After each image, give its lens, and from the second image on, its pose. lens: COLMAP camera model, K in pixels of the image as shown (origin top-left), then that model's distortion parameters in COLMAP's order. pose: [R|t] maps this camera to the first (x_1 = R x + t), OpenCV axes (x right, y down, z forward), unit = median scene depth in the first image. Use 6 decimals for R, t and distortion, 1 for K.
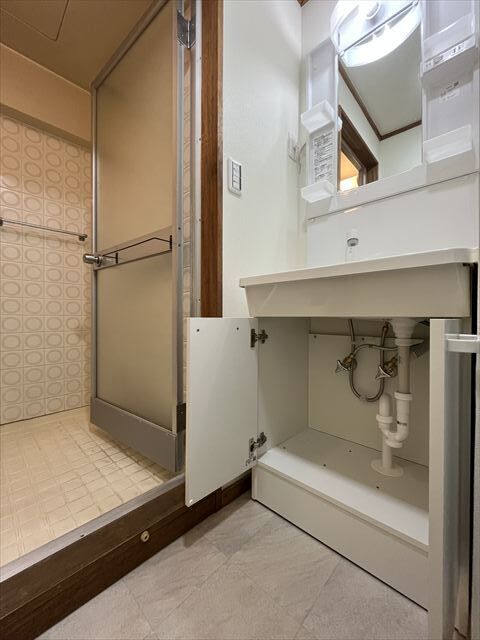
lens RADIAL K [[257.8, 0, 240.1], [0, 257.8, 321.4], [0, 0, 1]] dist [0.000291, 0.000331]
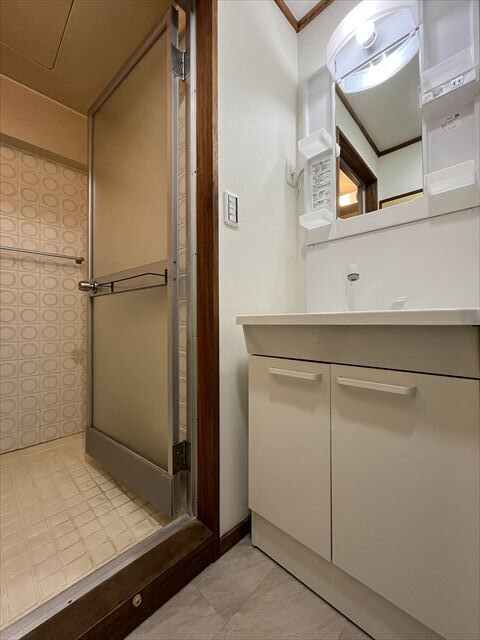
lens RADIAL K [[257.8, 0, 239.7], [0, 257.8, 321.5], [0, 0, 1]] dist [0.000291, 0.000331]
pose [[0.999939, -0.009271, -0.005942, 0.012694], [0.009154, 0.999768, -0.019492, -0.103962], [0.006121, 0.019436, 0.999792, 0.029086]]
